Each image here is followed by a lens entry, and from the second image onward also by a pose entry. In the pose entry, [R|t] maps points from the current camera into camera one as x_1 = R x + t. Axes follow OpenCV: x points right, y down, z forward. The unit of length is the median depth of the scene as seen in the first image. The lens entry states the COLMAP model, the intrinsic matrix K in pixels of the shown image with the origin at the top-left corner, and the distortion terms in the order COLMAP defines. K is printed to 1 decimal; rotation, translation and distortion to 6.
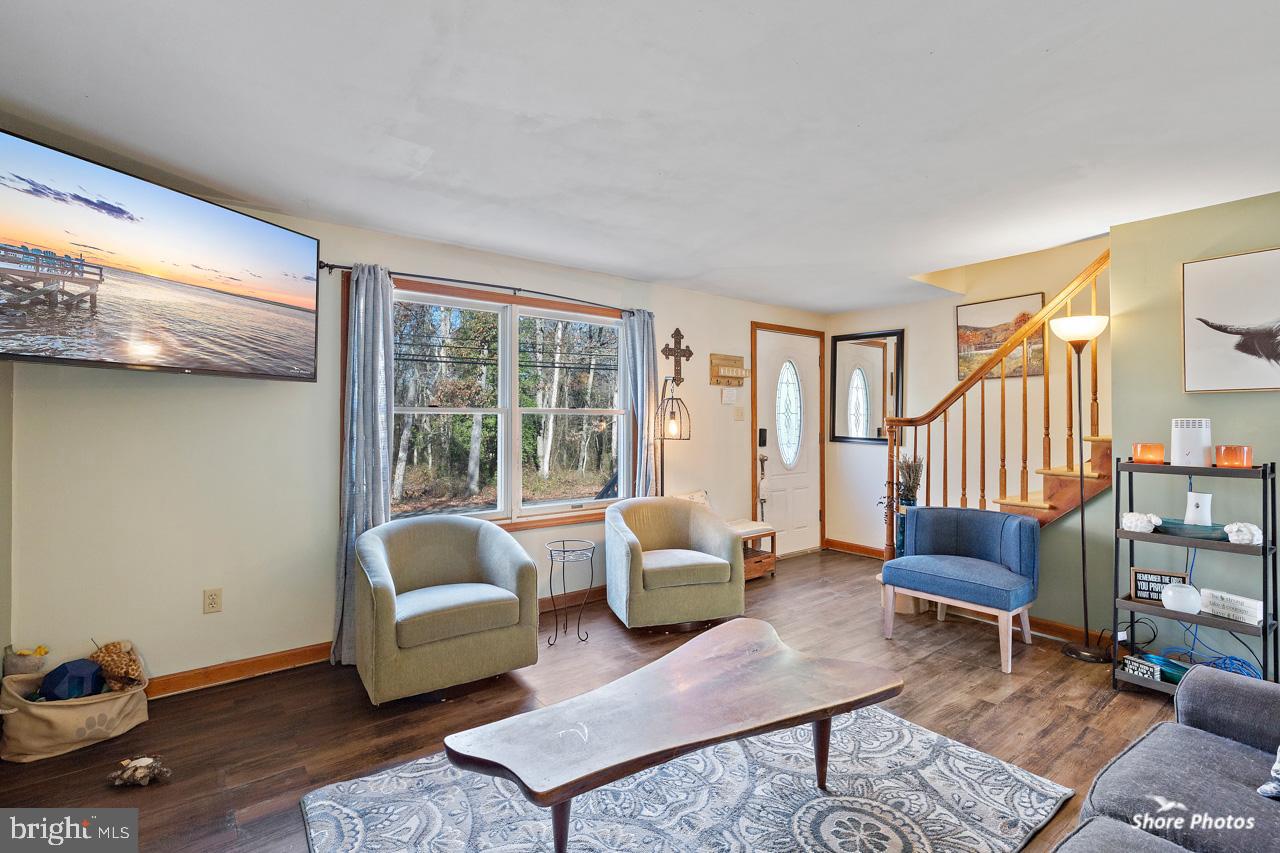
lens RADIAL K [[582.9, 0, 625.1], [0, 582.9, 419.7], [0, 0, 1]] dist [0.005540, -0.002629]
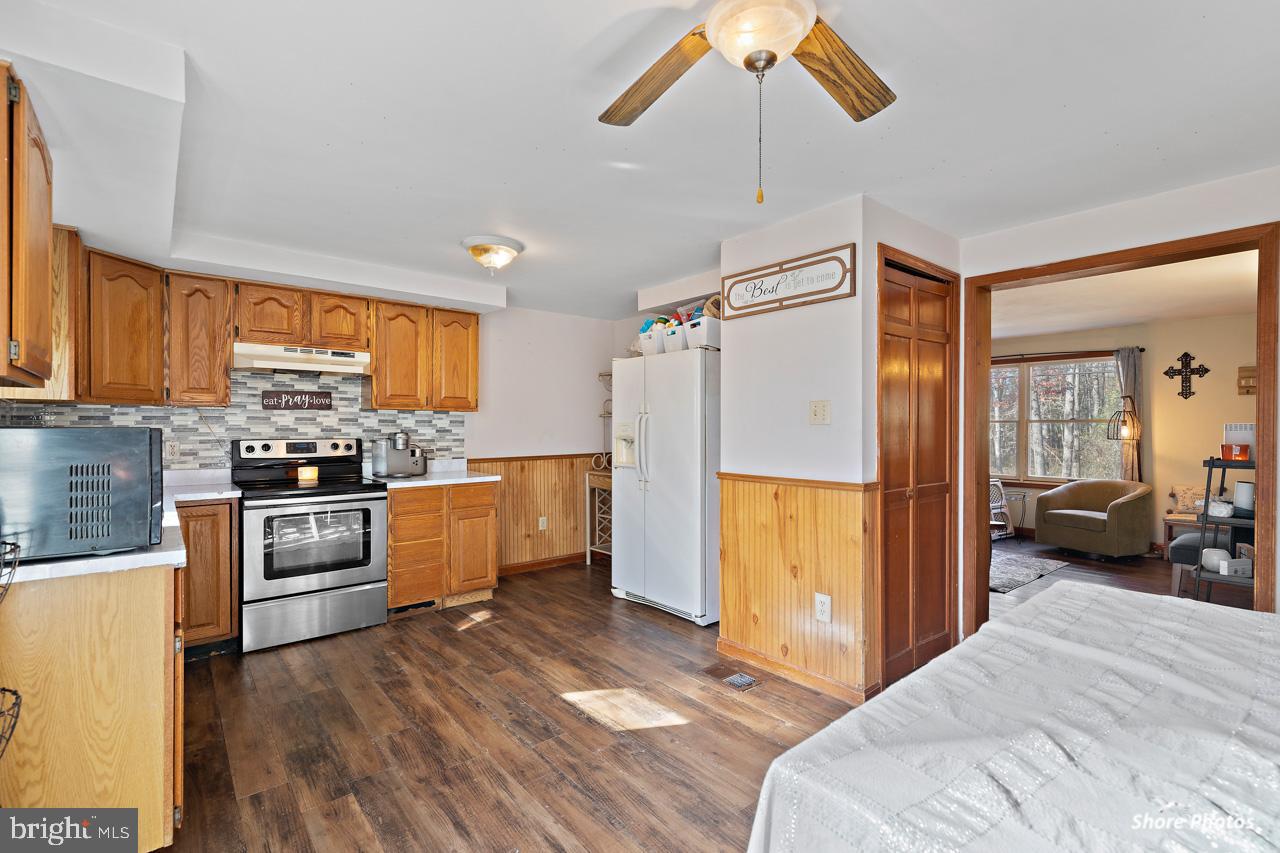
lens RADIAL K [[582.9, 0, 649.5], [0, 582.9, 427.2], [0, 0, 1]] dist [0.005540, -0.002629]
pose [[0.048052, -0.002045, -0.998843, 1.800446], [0.002993, 0.999994, -0.001903, 0.003503], [0.998840, -0.002898, 0.048058, -0.296423]]
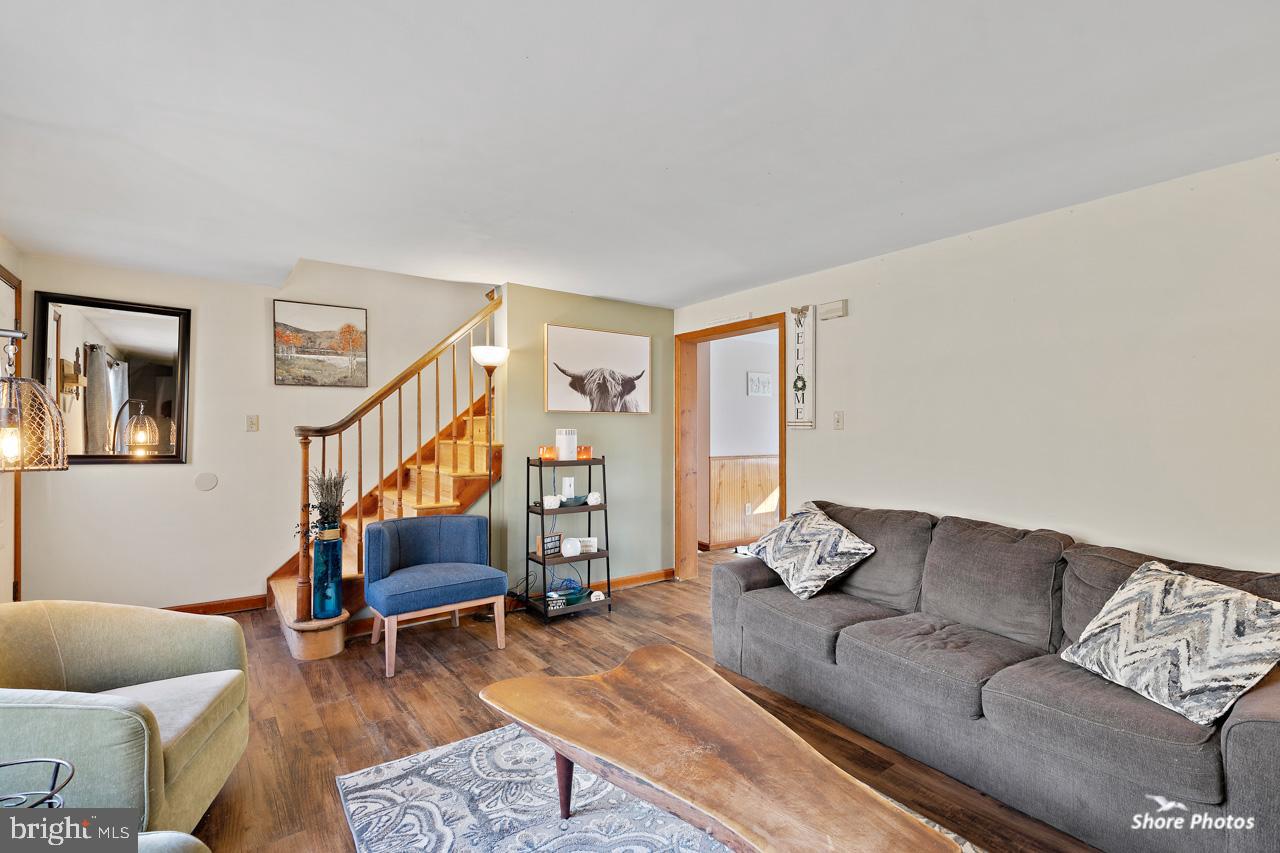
lens RADIAL K [[582.9, 0, 644.3], [0, 582.9, 432.7], [0, 0, 1]] dist [0.005540, -0.002629]
pose [[0.001182, -0.002571, 0.999996, -0.440751], [-0.002887, 0.999993, 0.002574, 0.002386], [-0.999995, -0.002890, 0.001174, 0.632407]]
